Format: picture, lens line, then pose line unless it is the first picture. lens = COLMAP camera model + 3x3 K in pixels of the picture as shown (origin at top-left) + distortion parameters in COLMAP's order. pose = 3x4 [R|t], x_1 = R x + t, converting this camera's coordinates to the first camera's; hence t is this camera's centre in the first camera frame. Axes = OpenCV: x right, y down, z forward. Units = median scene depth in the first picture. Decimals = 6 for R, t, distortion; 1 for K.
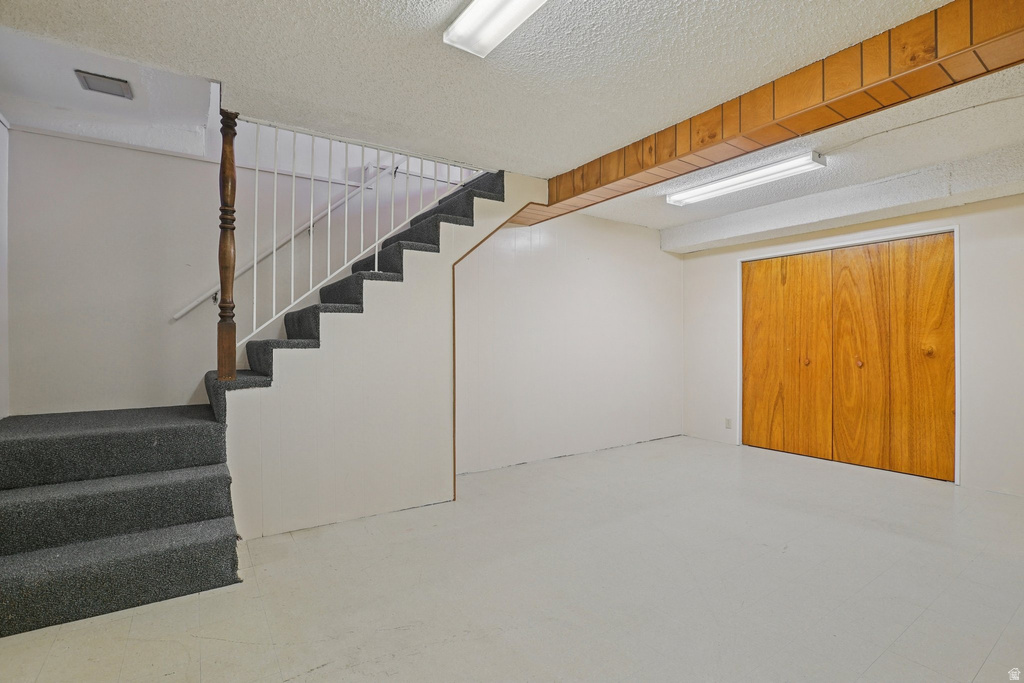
lens RADIAL K [[473.1, 0, 521.6], [0, 473.1, 345.8], [0, 0, 1]] dist [-0.049422, 0.015992]
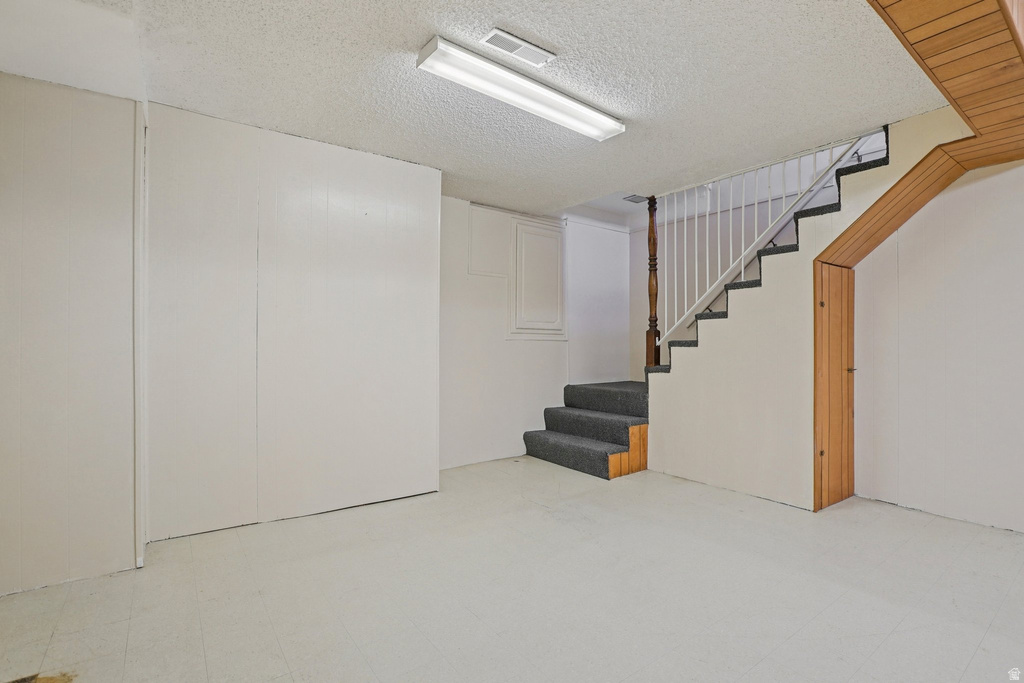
lens RADIAL K [[473.1, 0, 521.6], [0, 473.1, 345.8], [0, 0, 1]] dist [-0.049422, 0.015992]
pose [[0.063555, 0.004911, -0.997966, 0.937039], [-0.009151, 0.999949, 0.004338, -0.000149], [0.997936, 0.008857, 0.063596, 0.455237]]
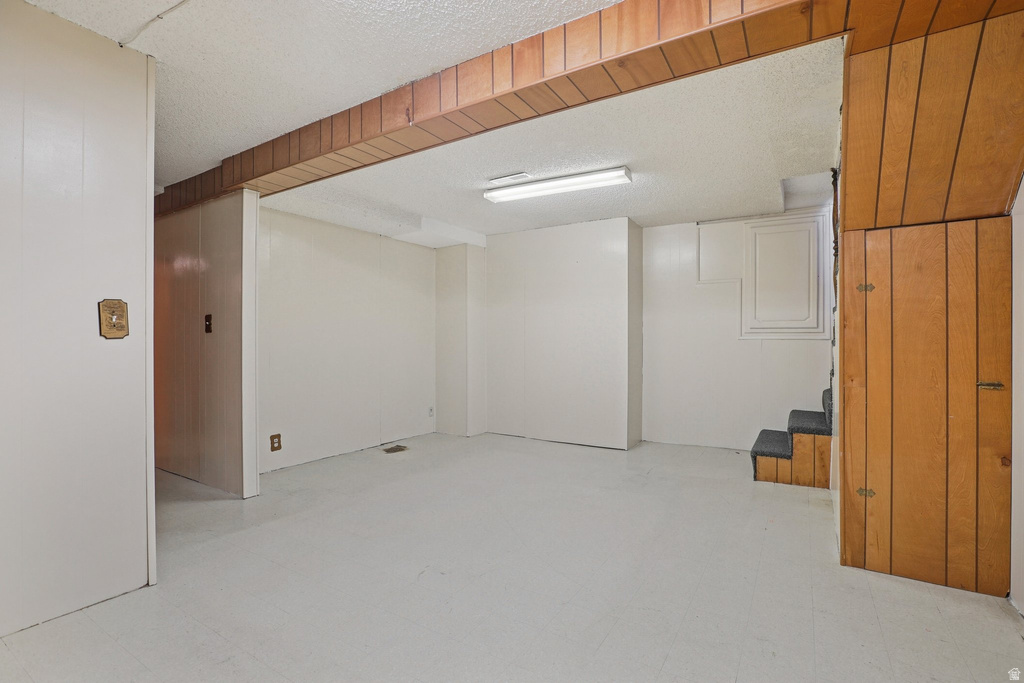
lens RADIAL K [[473.1, 0, 521.6], [0, 473.1, 345.8], [0, 0, 1]] dist [-0.049422, 0.015992]
pose [[-0.906645, 0.004266, -0.421873, 0.761869], [-0.000274, 0.999943, 0.010701, -0.008461], [0.421894, 0.009818, -0.906592, 1.752692]]
